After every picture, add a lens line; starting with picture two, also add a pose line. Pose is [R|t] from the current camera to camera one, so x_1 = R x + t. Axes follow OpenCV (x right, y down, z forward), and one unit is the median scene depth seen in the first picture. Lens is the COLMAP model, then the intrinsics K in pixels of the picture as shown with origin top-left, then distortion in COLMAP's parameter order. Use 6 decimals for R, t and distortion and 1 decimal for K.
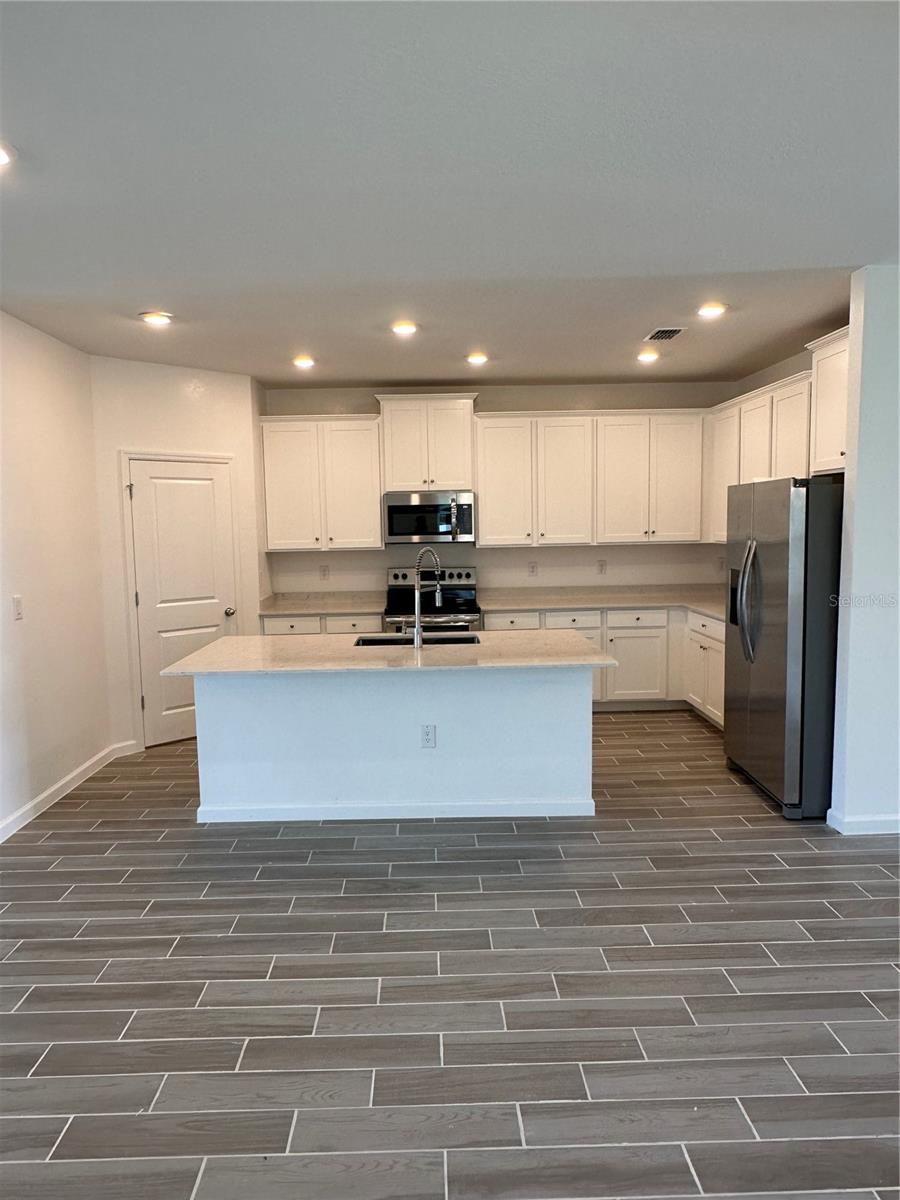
lens RADIAL K [[788.4, 0, 449.7], [0, 788.4, 600.7], [0, 0, 1]] dist [0.005527, 0.002011]
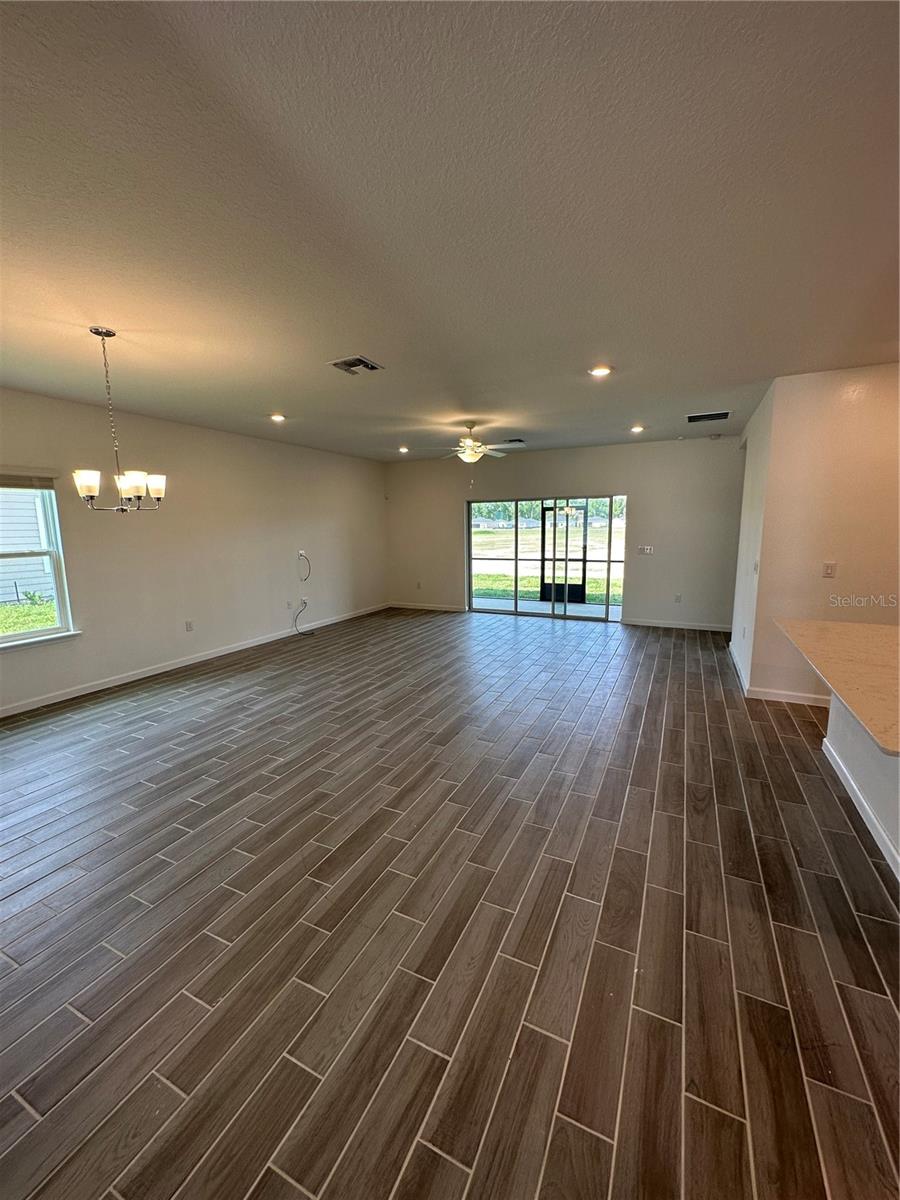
lens RADIAL K [[480.8, 0, 450.8], [0, 480.8, 599.0], [0, 0, 1]] dist [0.021279, 0.000023]
pose [[-0.457781, 0.156404, -0.875200, 0.801452], [-0.064708, 0.975932, 0.208251, -0.110335], [0.886707, 0.151966, -0.436643, 0.984761]]
